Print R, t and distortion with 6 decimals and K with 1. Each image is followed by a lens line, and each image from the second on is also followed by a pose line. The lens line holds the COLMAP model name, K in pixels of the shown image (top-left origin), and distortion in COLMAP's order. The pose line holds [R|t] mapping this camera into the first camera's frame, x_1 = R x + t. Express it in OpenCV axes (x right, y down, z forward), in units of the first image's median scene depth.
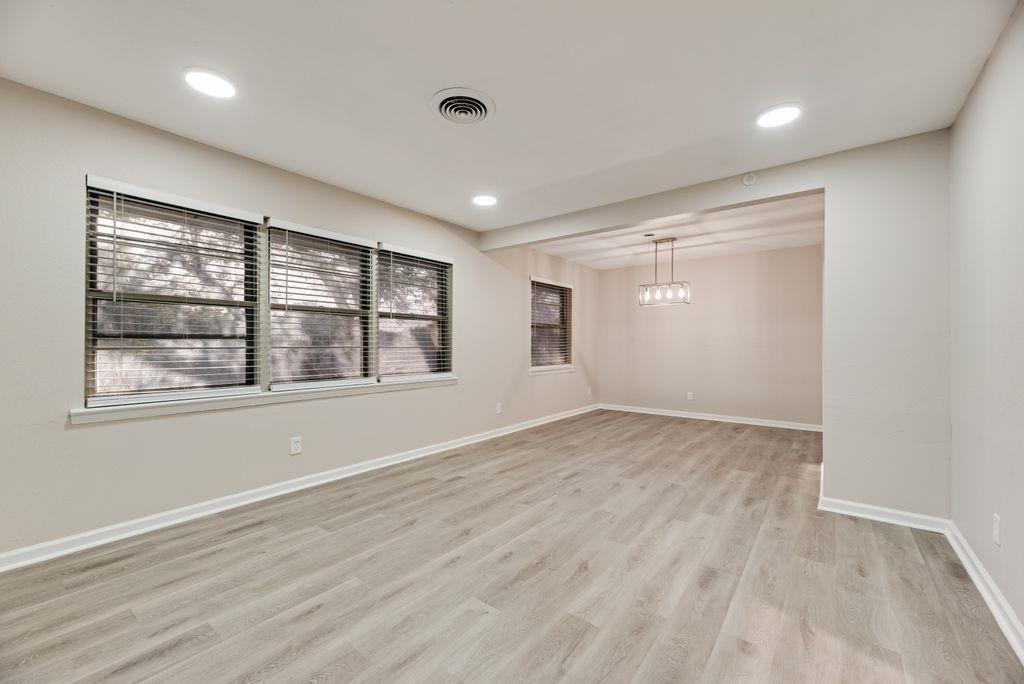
lens RADIAL K [[418.3, 0, 509.1], [0, 418.3, 346.3], [0, 0, 1]] dist [0.002702, 0.000214]
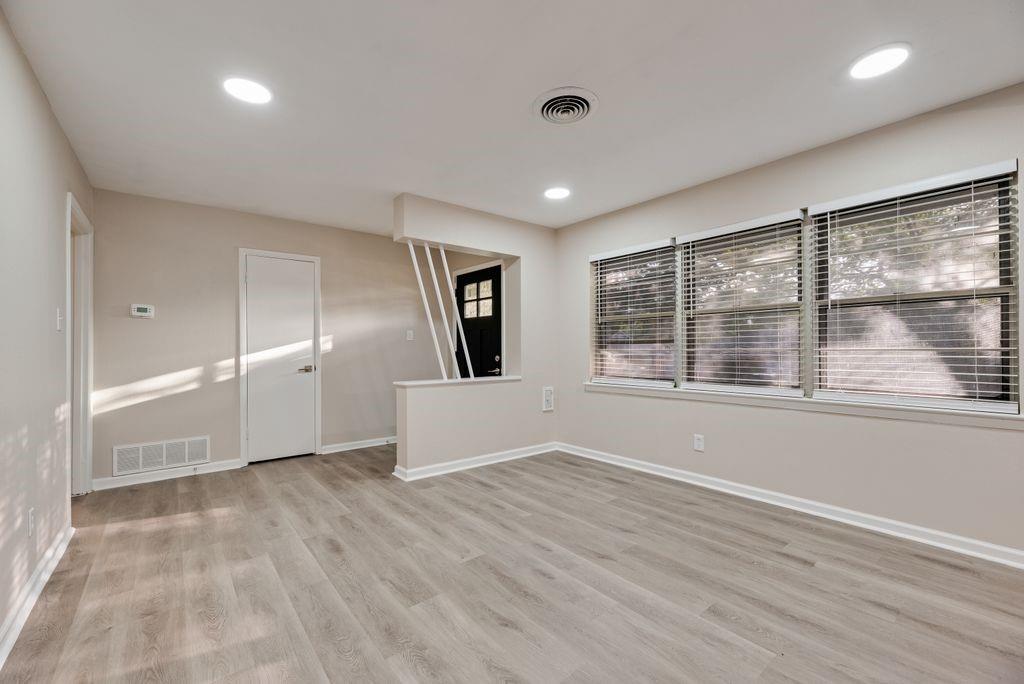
lens RADIAL K [[418.3, 0, 509.1], [0, 418.3, 346.3], [0, 0, 1]] dist [0.002702, 0.000214]
pose [[-0.228144, -0.006406, -0.973606, 0.752069], [0.001435, 0.999975, -0.006915, 0.001194], [0.973626, -0.002975, -0.228130, 0.928412]]
